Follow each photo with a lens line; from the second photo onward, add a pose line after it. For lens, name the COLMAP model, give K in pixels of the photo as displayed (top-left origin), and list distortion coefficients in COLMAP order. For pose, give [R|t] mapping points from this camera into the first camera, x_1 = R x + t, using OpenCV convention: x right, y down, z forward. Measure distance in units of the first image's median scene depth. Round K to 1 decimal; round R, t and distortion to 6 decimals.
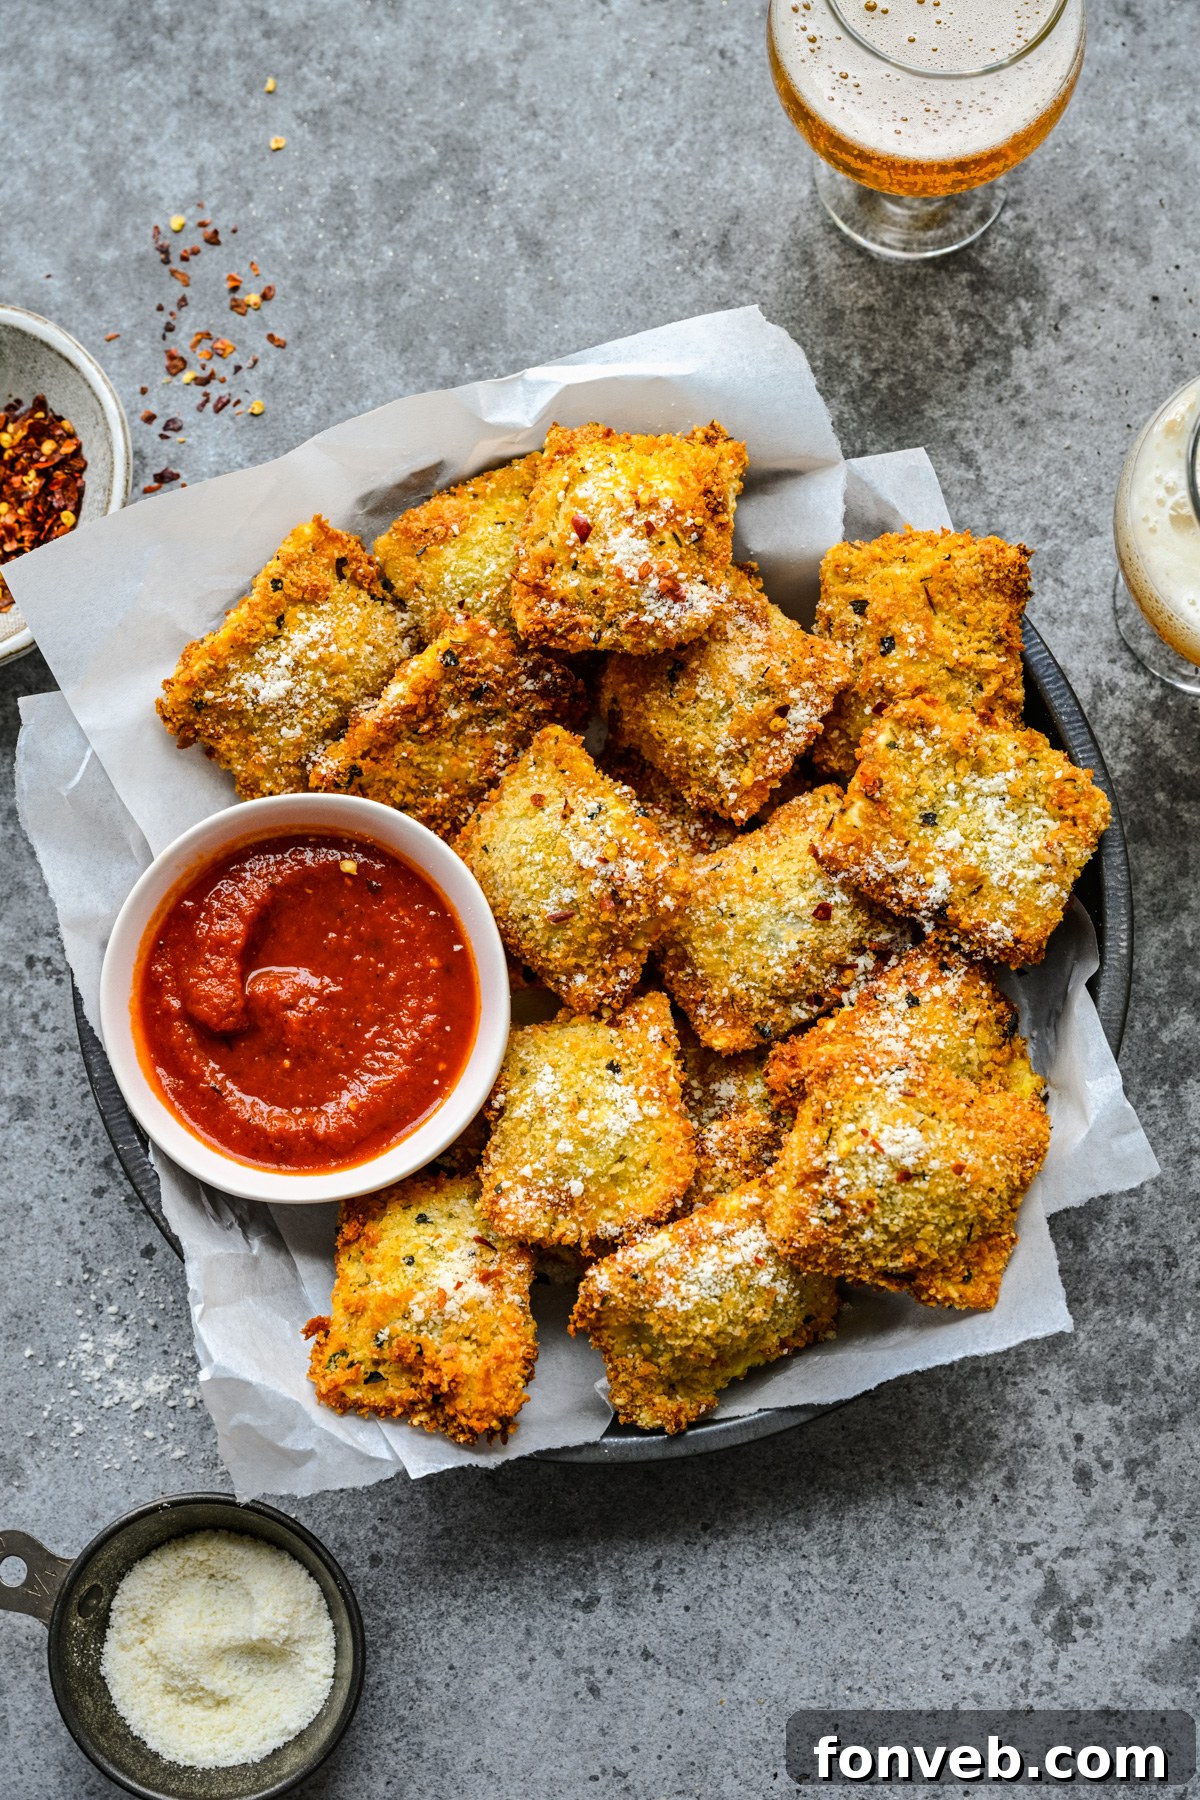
lens RADIAL K [[2552.1, 0, 556.6], [0, 2552.1, 898.6], [0, 0, 1]] dist [-0.173810, 0.119925]
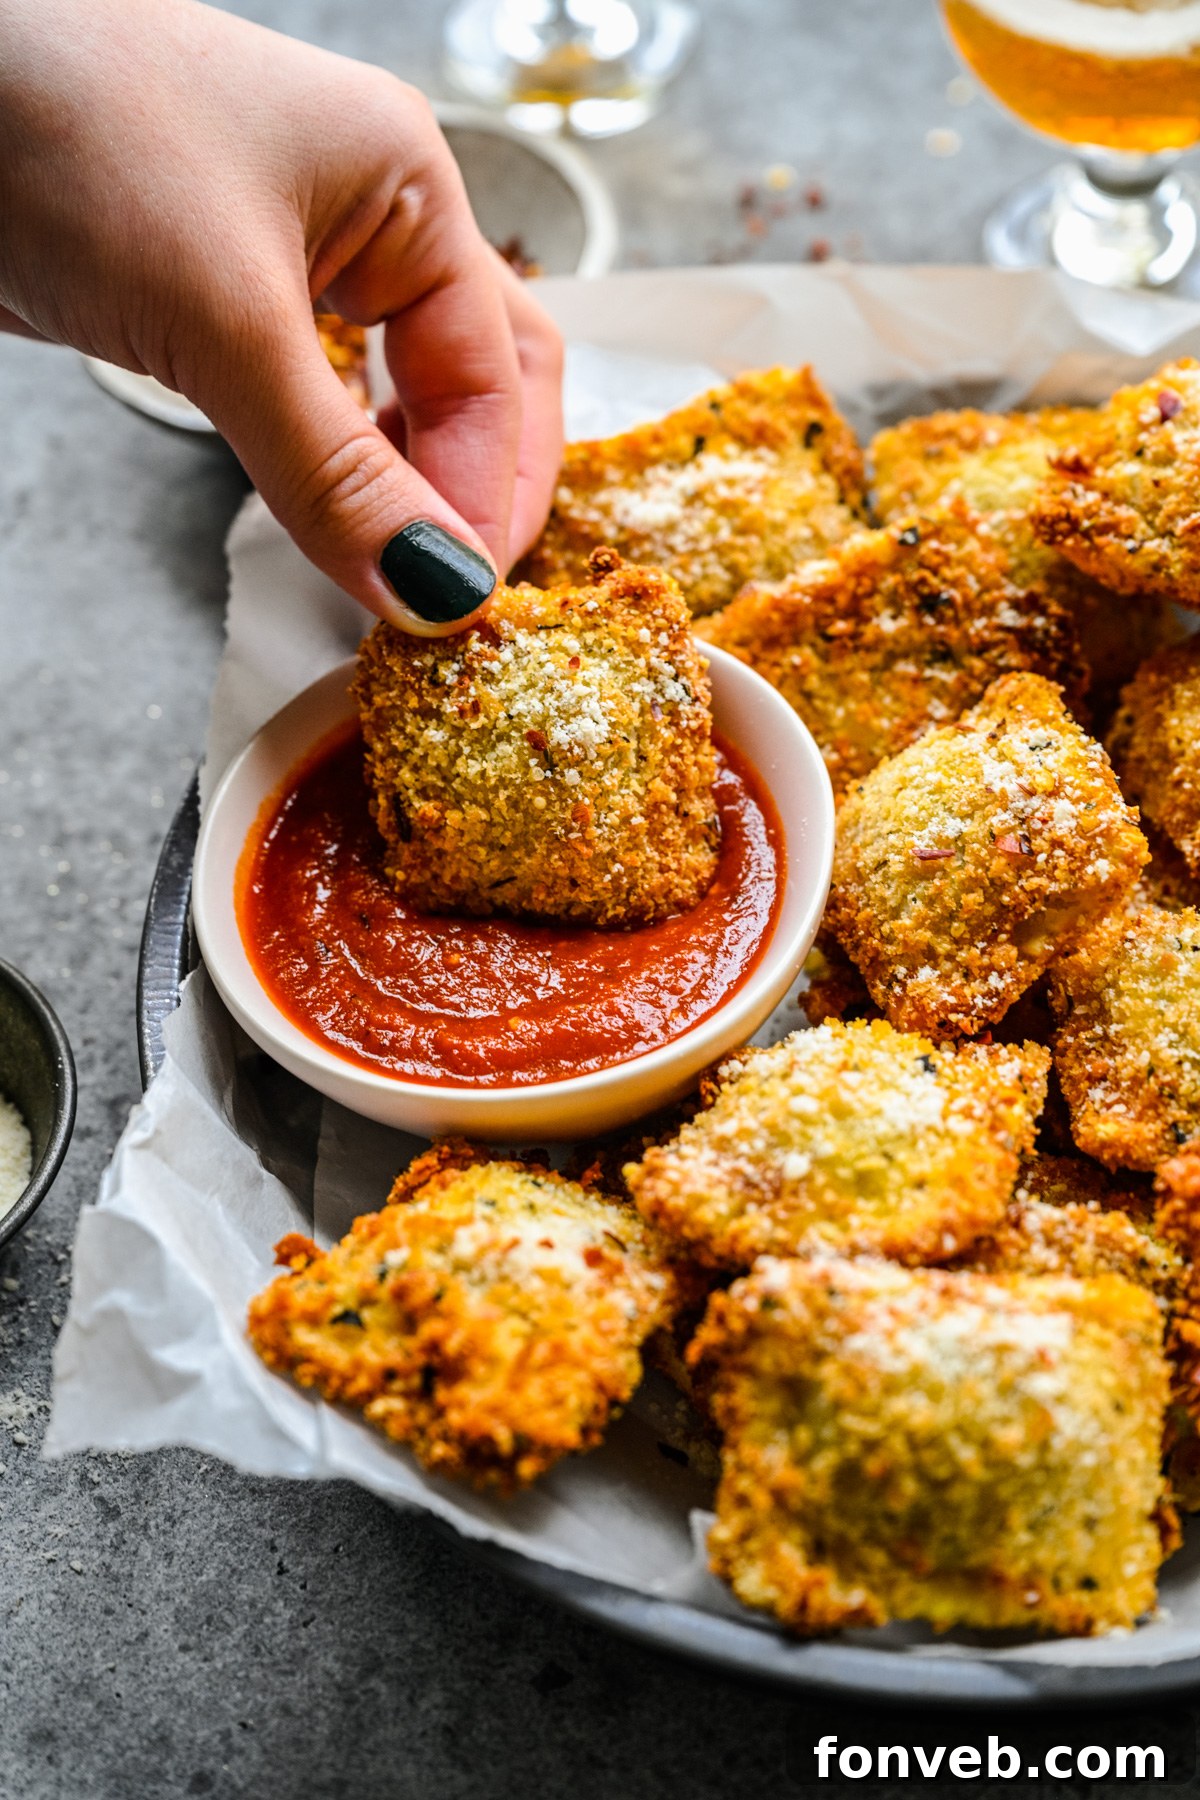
lens RADIAL K [[3558.1, 0, 273.6], [0, 3558.1, 465.2], [0, 0, 1]] dist [-0.202338, 0.181892]
pose [[0.882407, 0.261686, -0.390995, 0.173789], [-0.445818, 0.730627, -0.517137, 0.461028], [0.150344, 0.630638, 0.761375, 0.250746]]
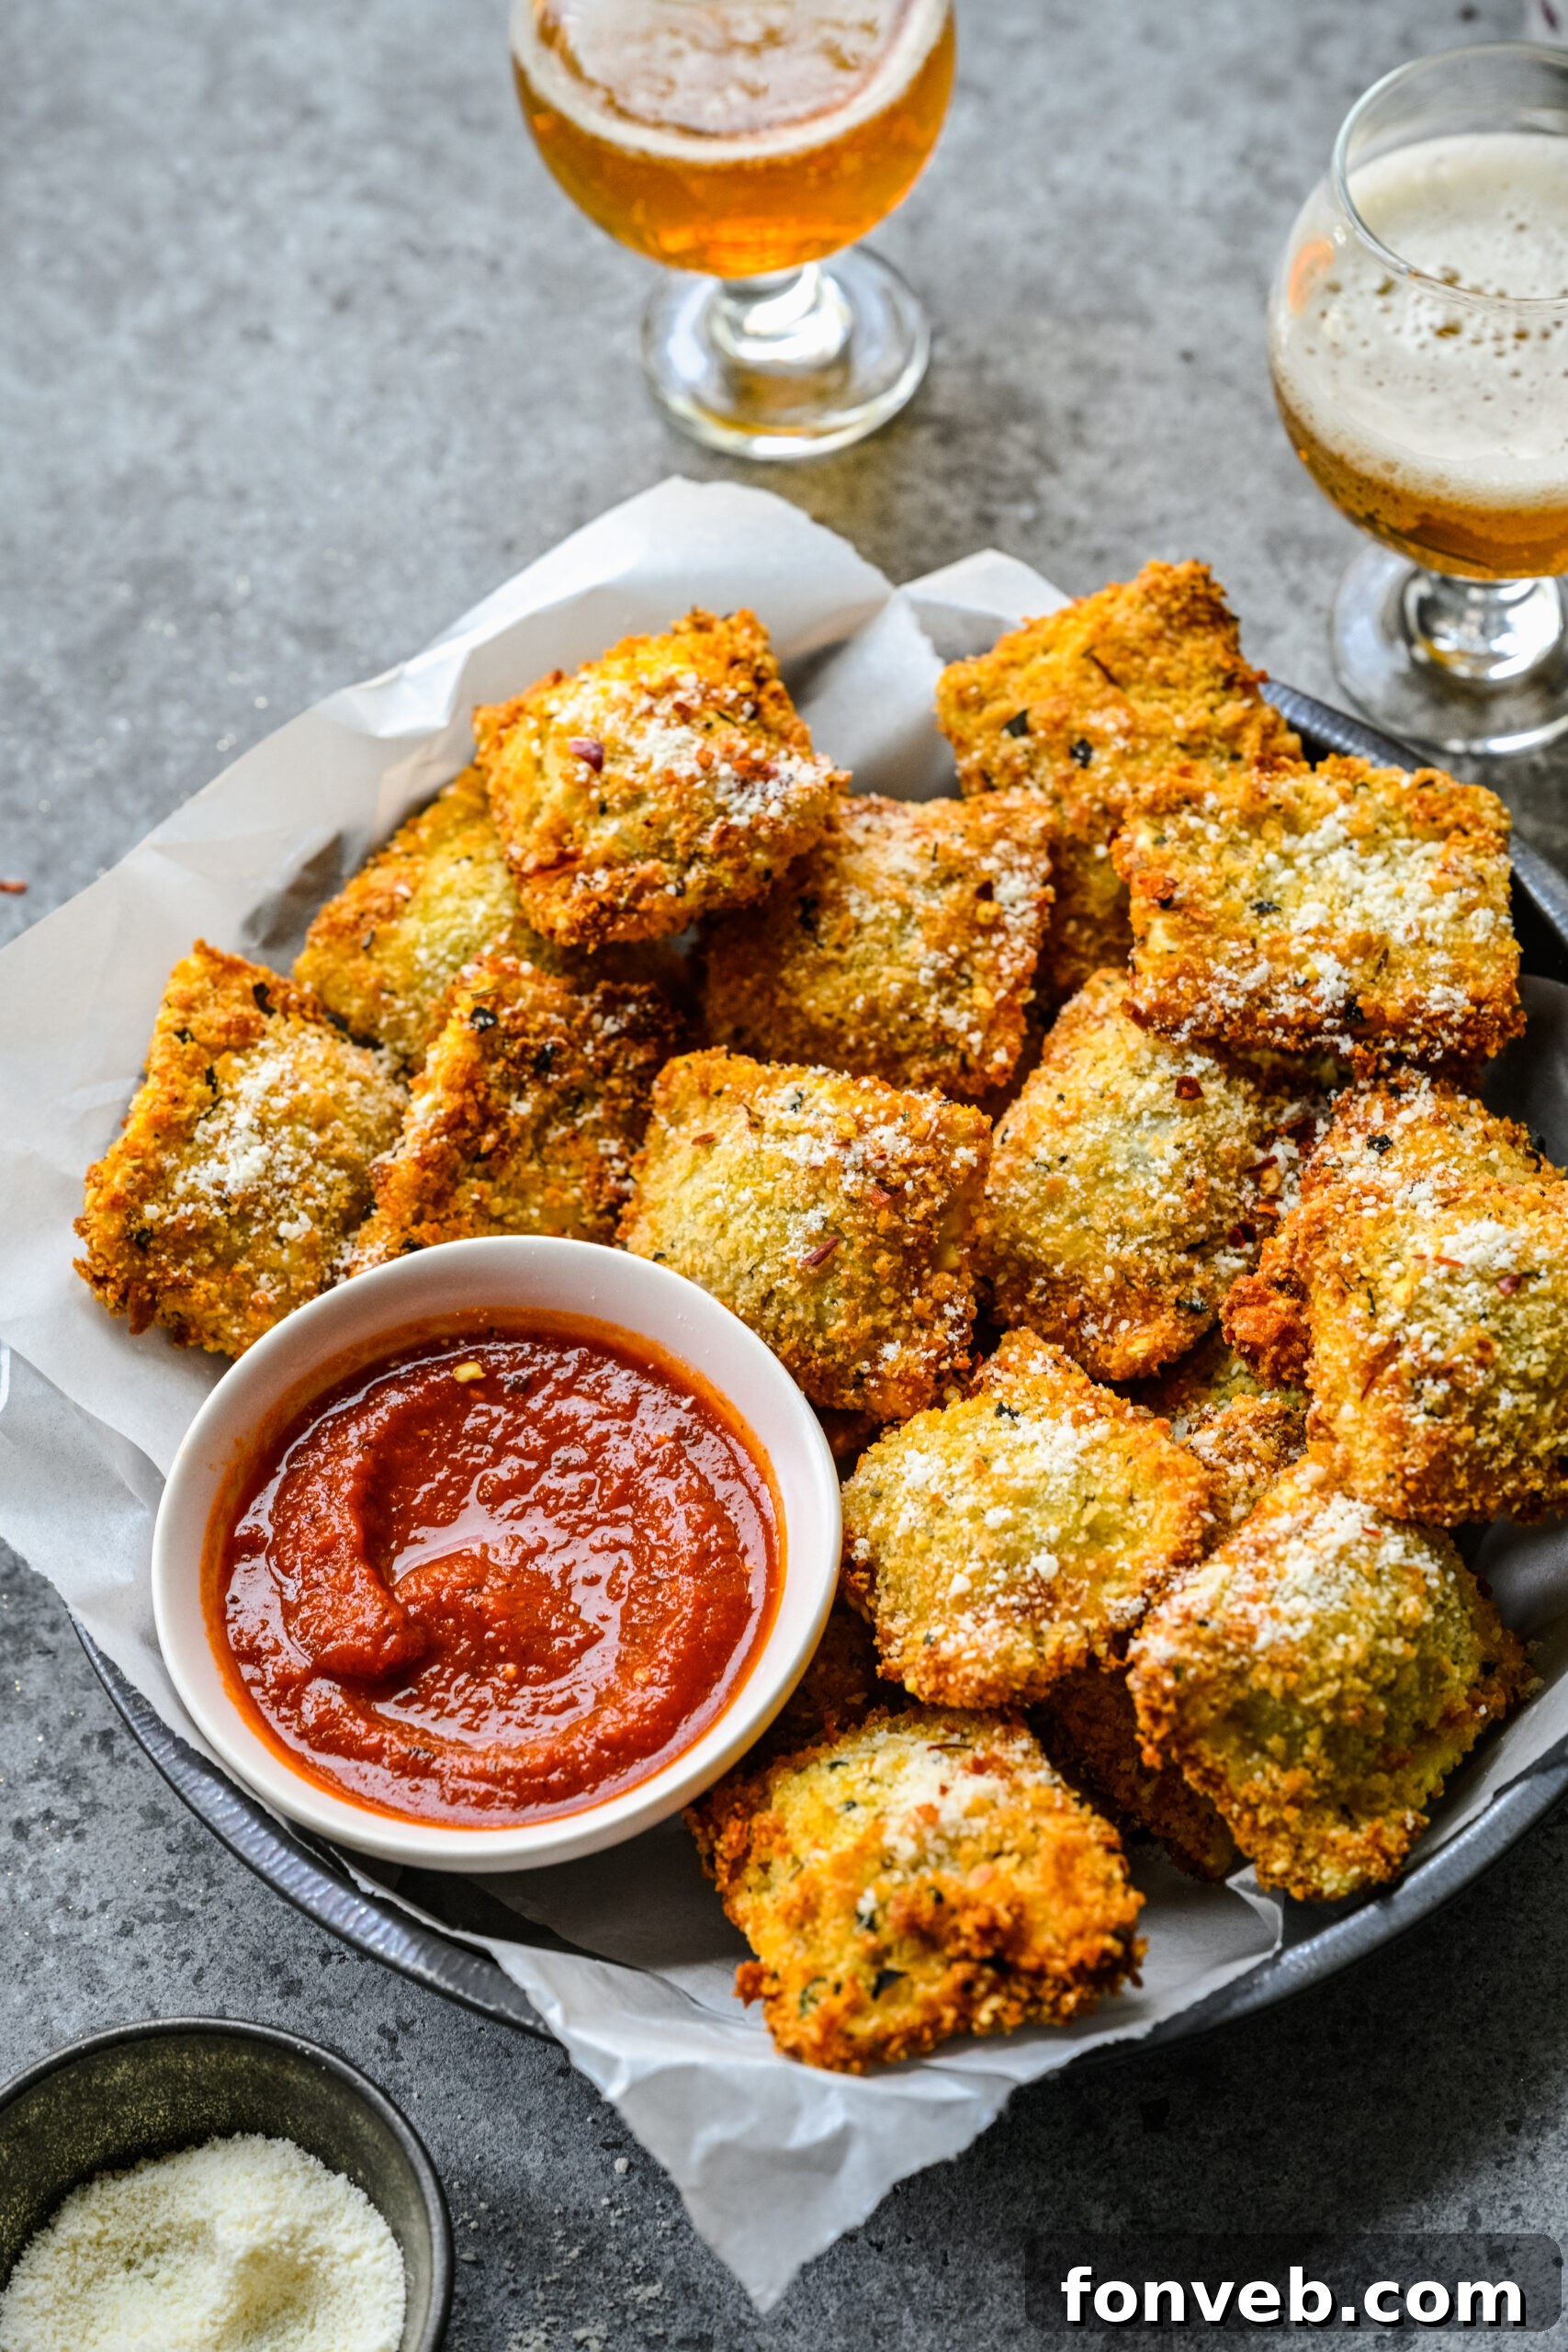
lens RADIAL K [[4542.3, 0, 688.0], [0, 4542.3, 1223.1], [0, 0, 1]] dist [-0.170474, 0.306006]
pose [[0.903464, -0.374562, 0.208461, -0.255112], [0.428320, 0.808275, -0.404023, 0.433994], [-0.017162, 0.454308, 0.890679, 0.013111]]
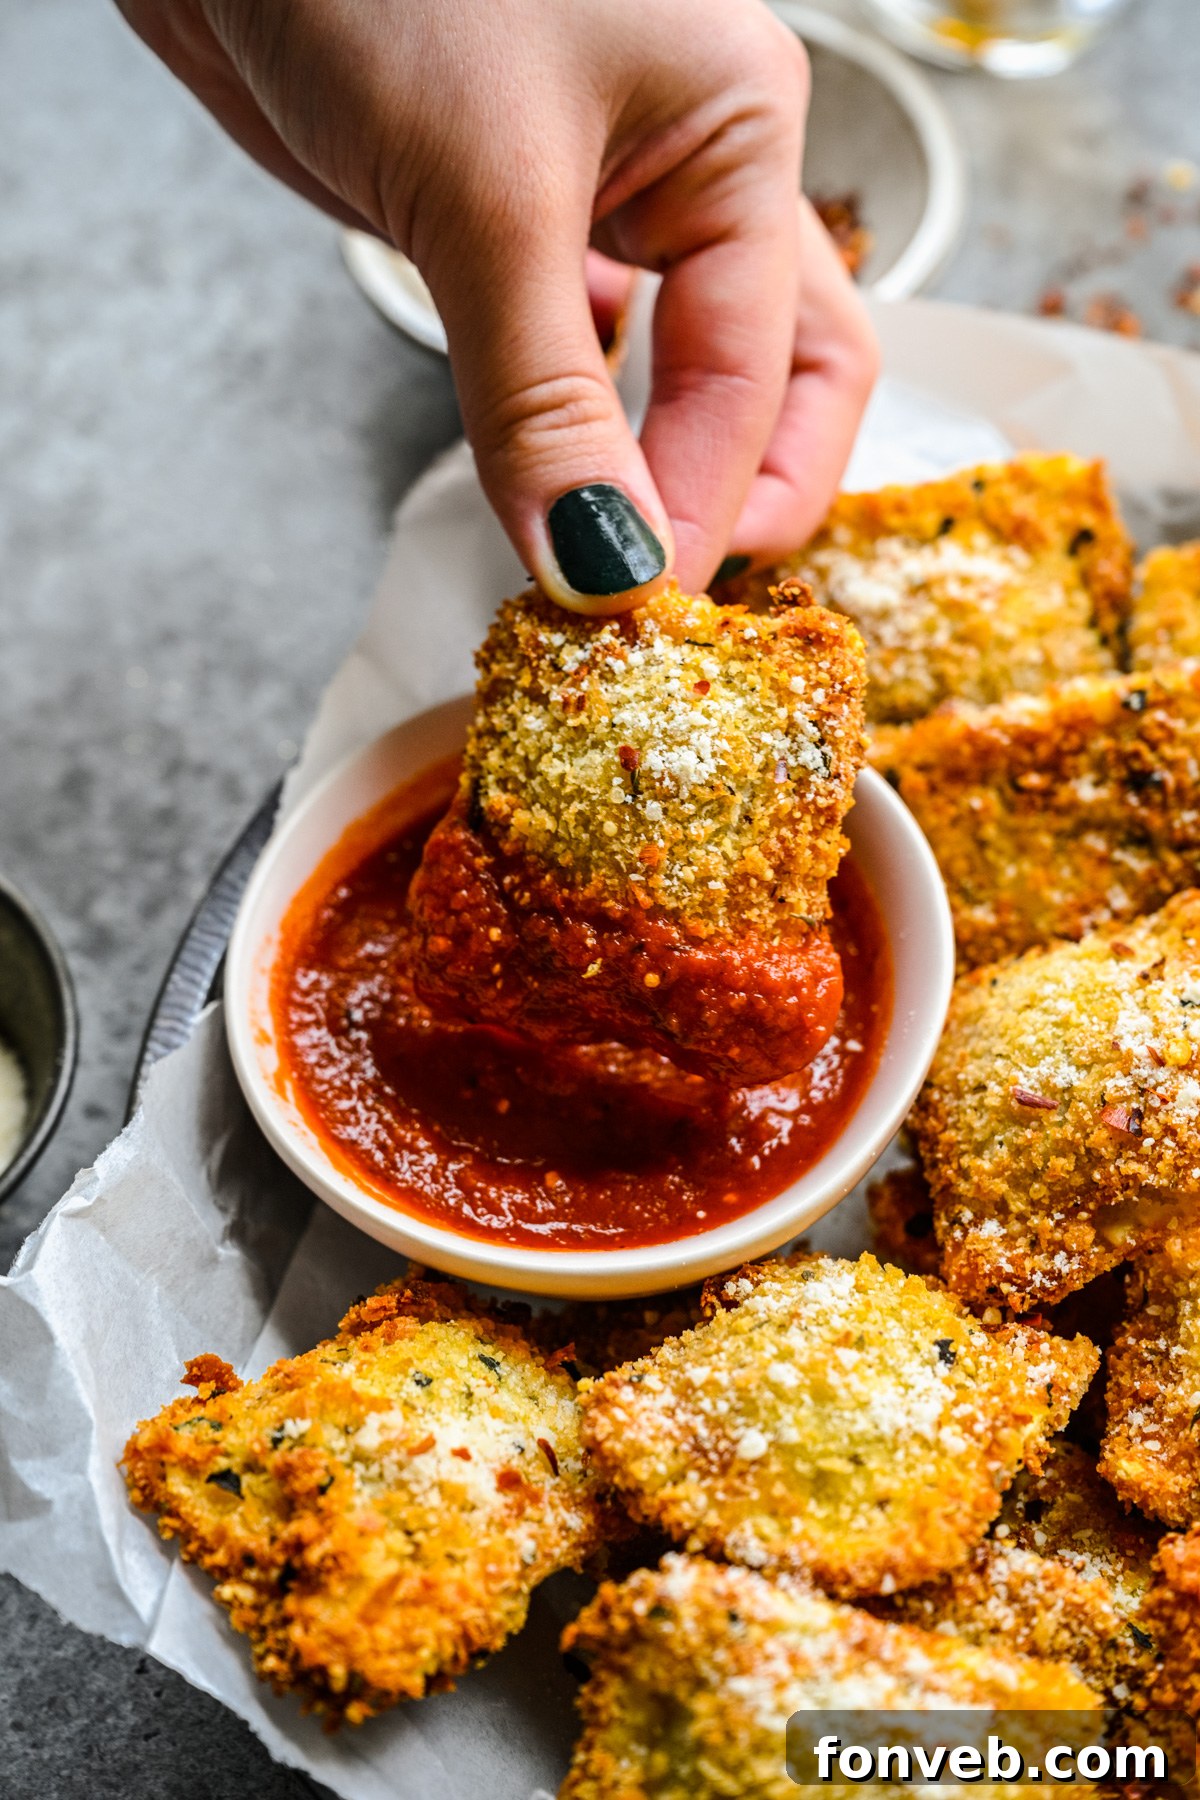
lens RADIAL K [[3535.2, 0, 436.2], [0, 3535.2, 451.0], [0, 0, 1]] dist [-0.178273, 0.078467]
pose [[0.746290, 0.499682, -0.439737, 0.168841], [-0.655917, 0.664466, -0.358130, 0.271369], [0.113240, 0.555700, 0.823635, 0.279962]]
